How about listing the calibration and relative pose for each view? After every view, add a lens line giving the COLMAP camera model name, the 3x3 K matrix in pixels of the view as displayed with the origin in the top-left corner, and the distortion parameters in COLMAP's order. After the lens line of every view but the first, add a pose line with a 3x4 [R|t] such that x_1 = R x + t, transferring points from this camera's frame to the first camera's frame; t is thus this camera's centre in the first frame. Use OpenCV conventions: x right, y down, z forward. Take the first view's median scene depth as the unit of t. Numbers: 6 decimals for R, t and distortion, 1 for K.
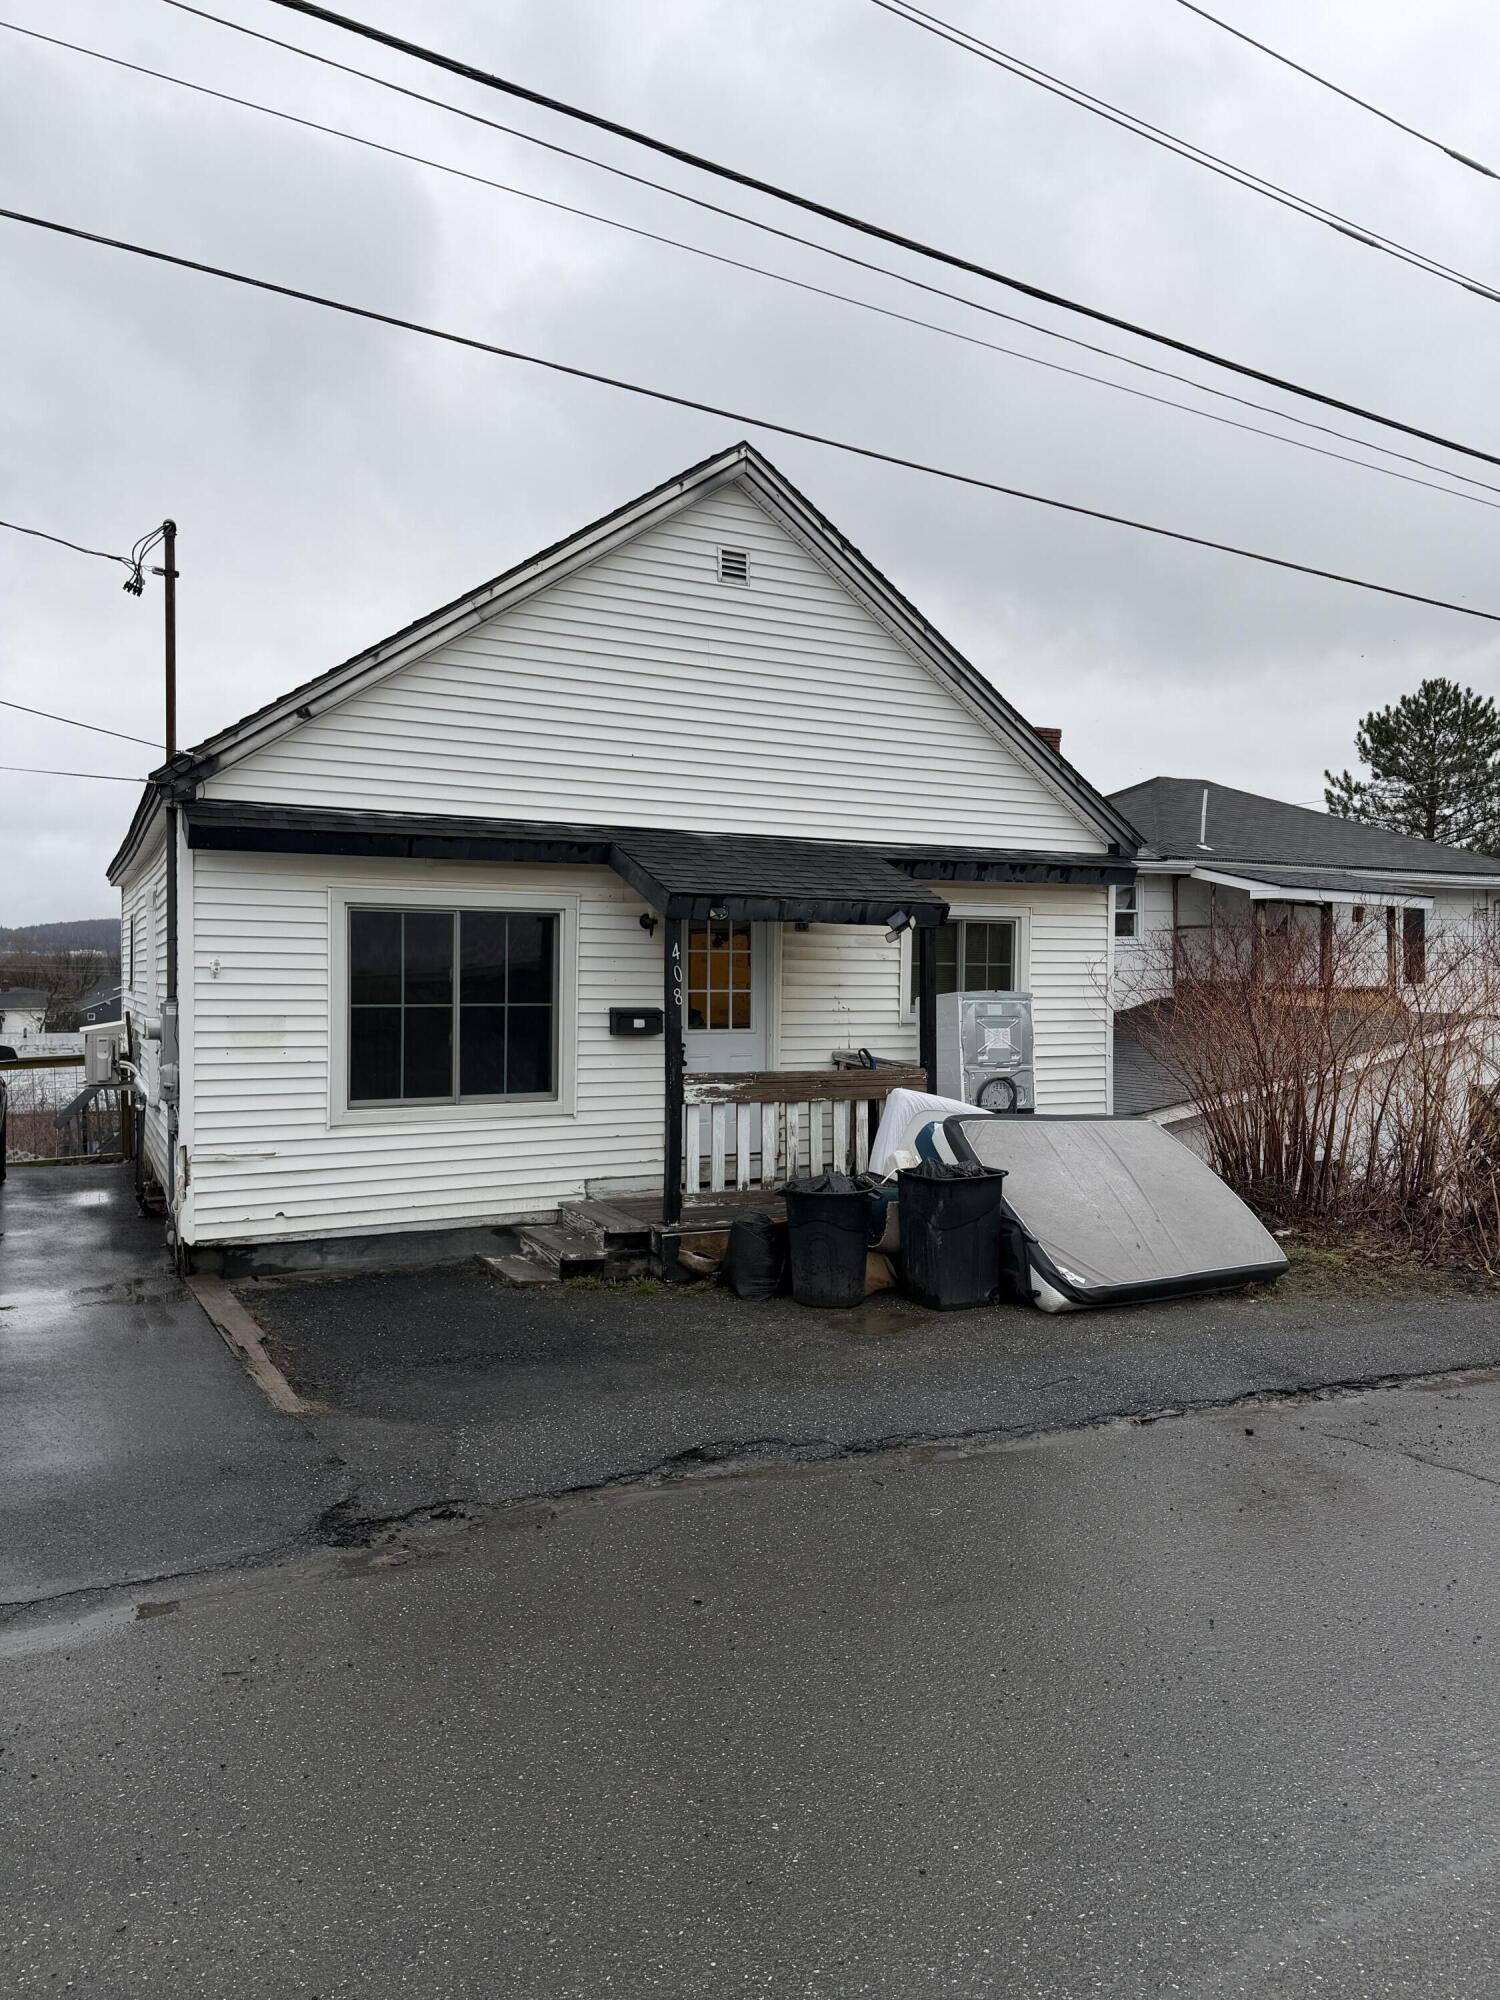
lens RADIAL K [[1399.3, 0, 757.6], [0, 1399.3, 1005.4], [0, 0, 1]] dist [0.102047, -0.140410]
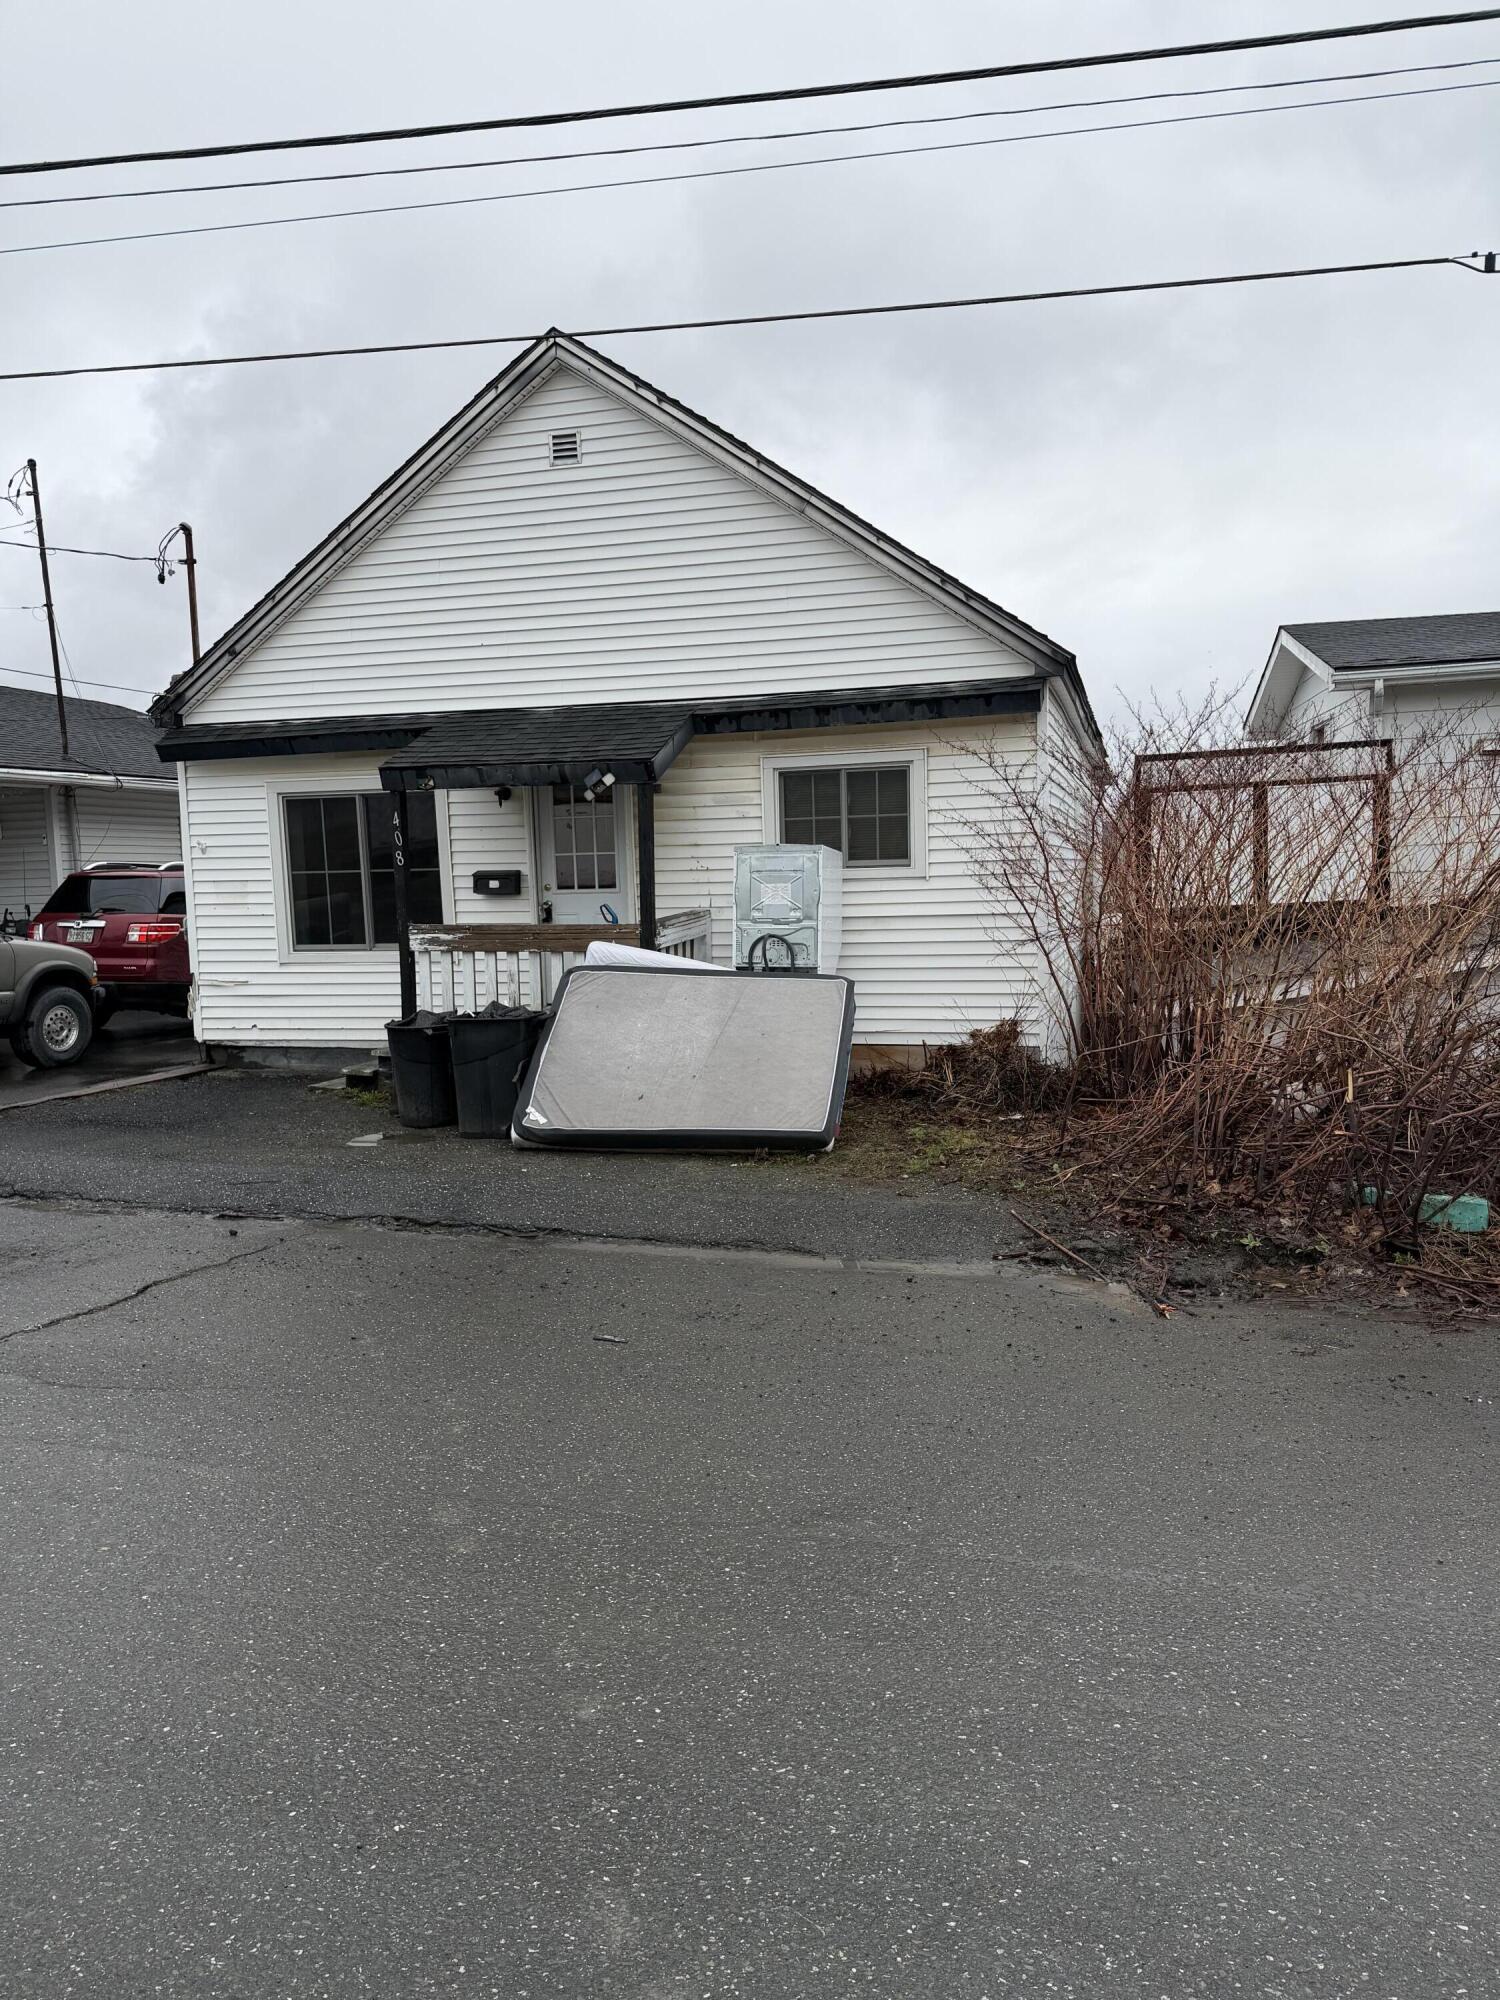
lens RADIAL K [[1399.3, 0, 739.8], [0, 1399.3, 1018.0], [0, 0, 1]] dist [0.102047, -0.140410]
pose [[0.733265, 0.045886, -0.678393, 0.901903], [0.016288, 0.996249, 0.084991, 0.029498], [0.679748, -0.073371, 0.729767, 0.306730]]
